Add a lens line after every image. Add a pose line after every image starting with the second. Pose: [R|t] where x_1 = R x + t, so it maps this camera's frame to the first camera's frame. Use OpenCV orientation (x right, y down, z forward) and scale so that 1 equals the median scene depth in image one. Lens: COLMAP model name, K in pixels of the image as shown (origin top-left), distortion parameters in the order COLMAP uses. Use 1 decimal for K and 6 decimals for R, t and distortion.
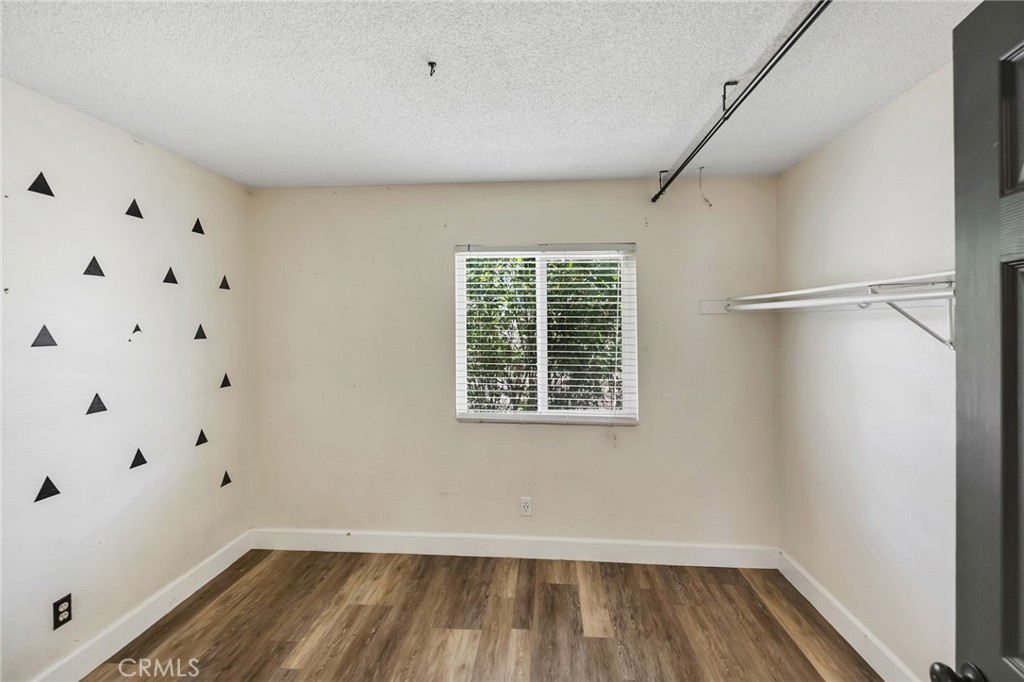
lens RADIAL K [[495.9, 0, 511.1], [0, 495.9, 338.8], [0, 0, 1]] dist [0.001211, -0.000348]
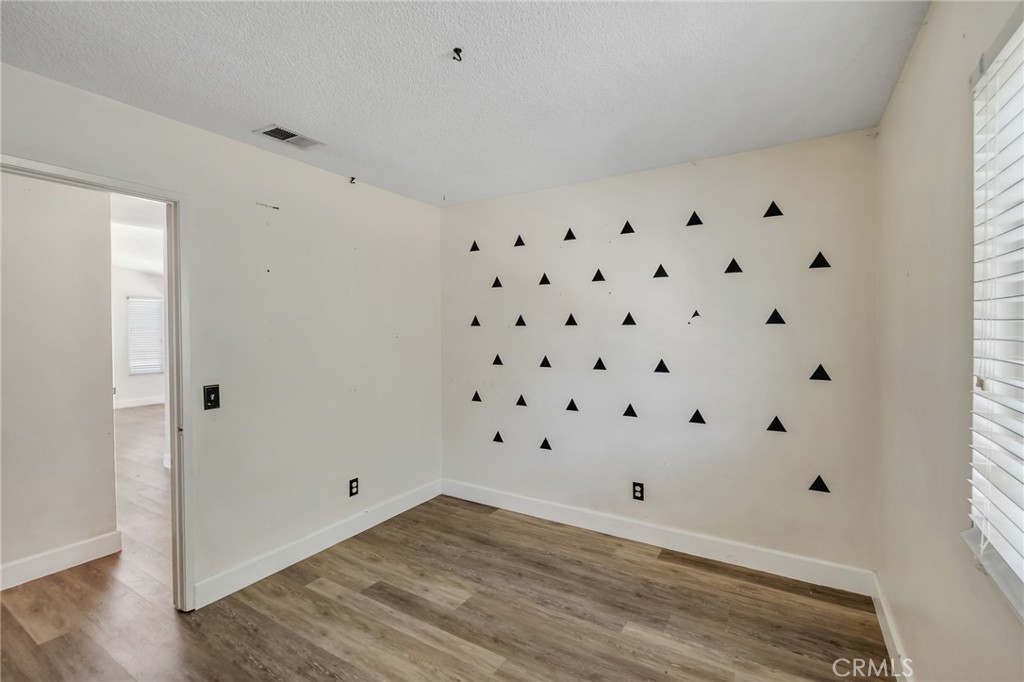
lens RADIAL K [[448.3, 0, 507.4], [0, 448.3, 330.0], [0, 0, 1]] dist [-0.008197, -0.000676]
pose [[-0.472712, 0.023549, -0.880902, 0.444206], [-0.015552, 0.999264, 0.035059, -0.010680], [0.881080, 0.030272, -0.471998, 1.040472]]
